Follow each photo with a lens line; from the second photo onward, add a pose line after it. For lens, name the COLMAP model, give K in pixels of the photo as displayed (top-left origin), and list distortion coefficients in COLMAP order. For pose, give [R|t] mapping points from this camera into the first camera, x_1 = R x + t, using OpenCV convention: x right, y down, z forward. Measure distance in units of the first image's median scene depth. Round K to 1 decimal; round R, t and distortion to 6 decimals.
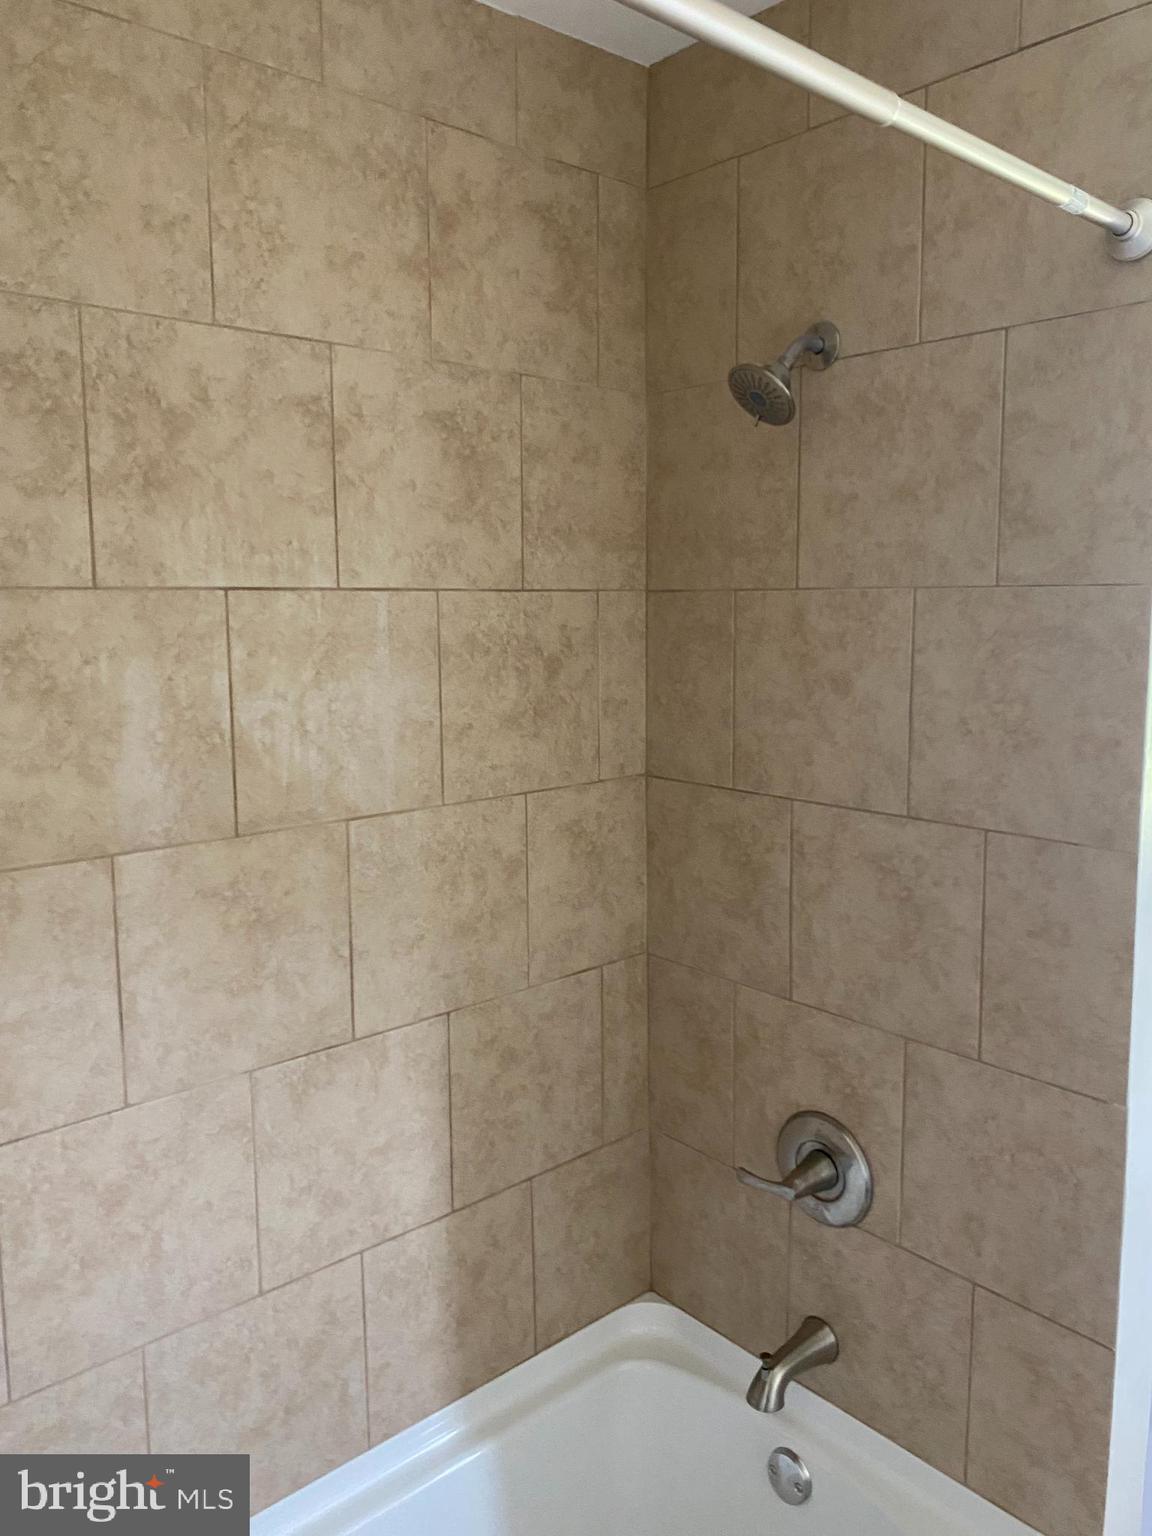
lens RADIAL K [[1184.7, 0, 584.2], [0, 1184.7, 768.0], [0, 0, 1]] dist [0.009103, -0.007964]
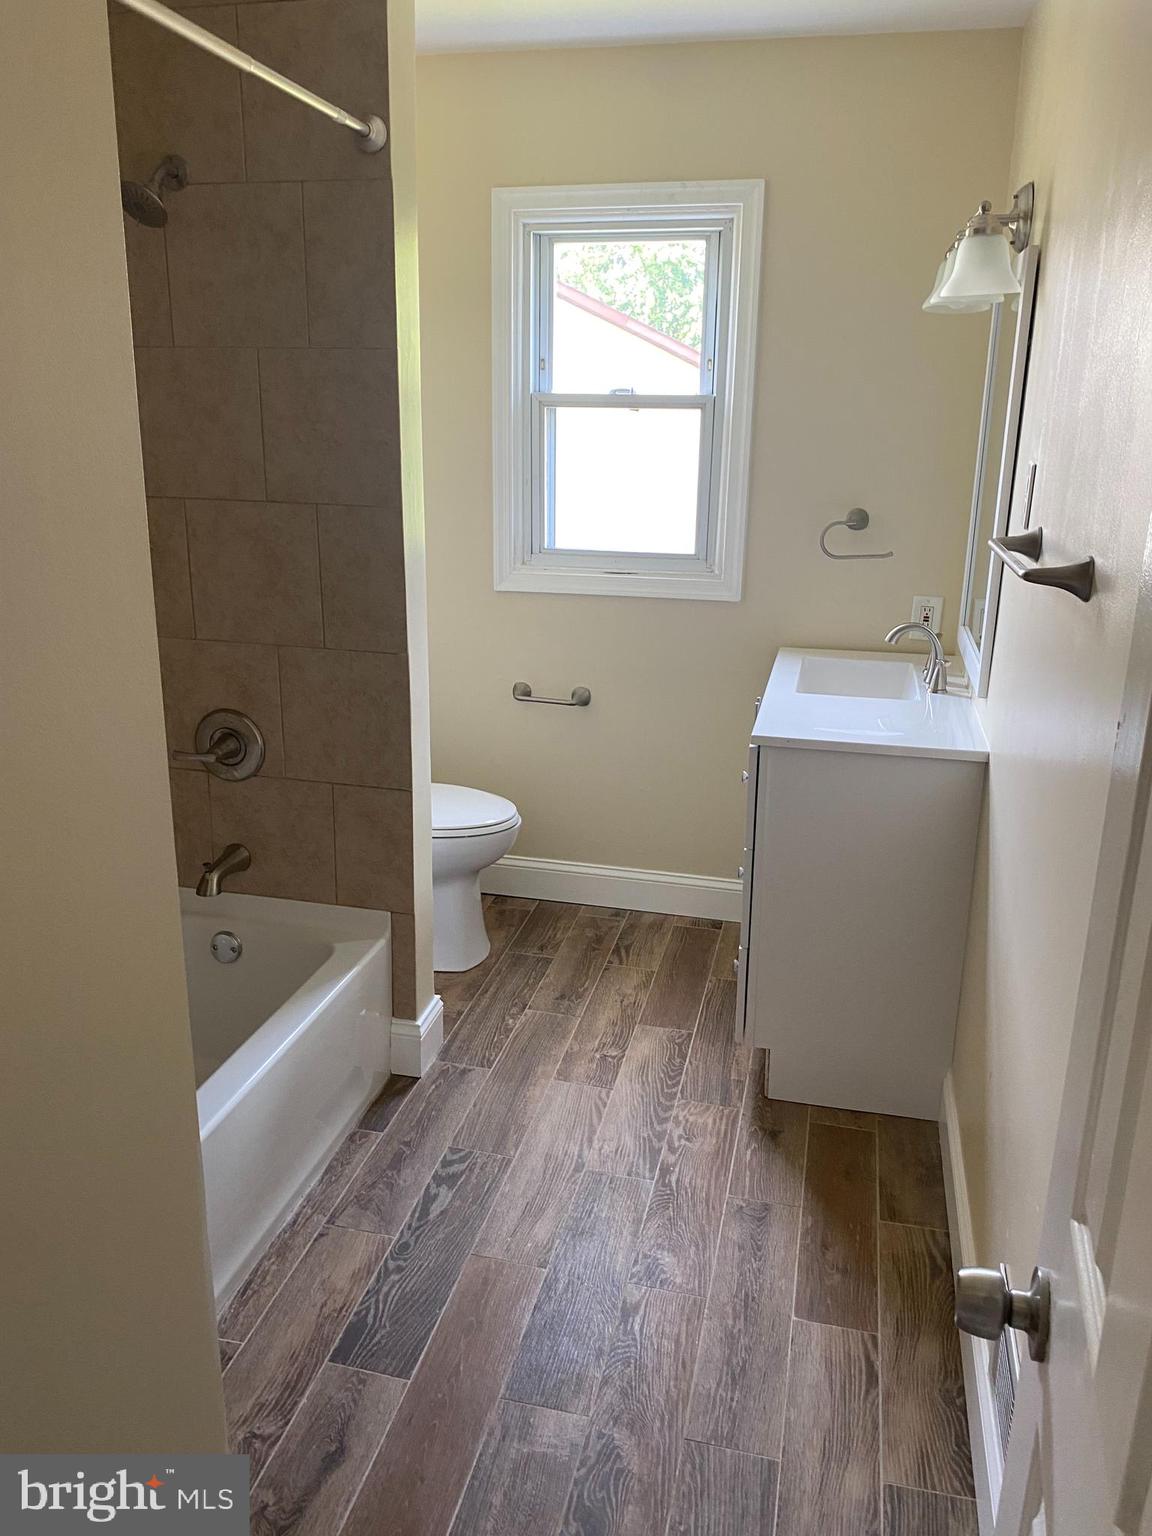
lens RADIAL K [[1184.7, 0, 582.2], [0, 1184.7, 761.8], [0, 0, 1]] dist [0.009103, -0.007964]
pose [[0.831095, -0.130325, 0.540645, -0.262318], [0.052863, 0.986265, 0.156481, 0.151493], [-0.553612, -0.101470, 0.826570, -0.540309]]
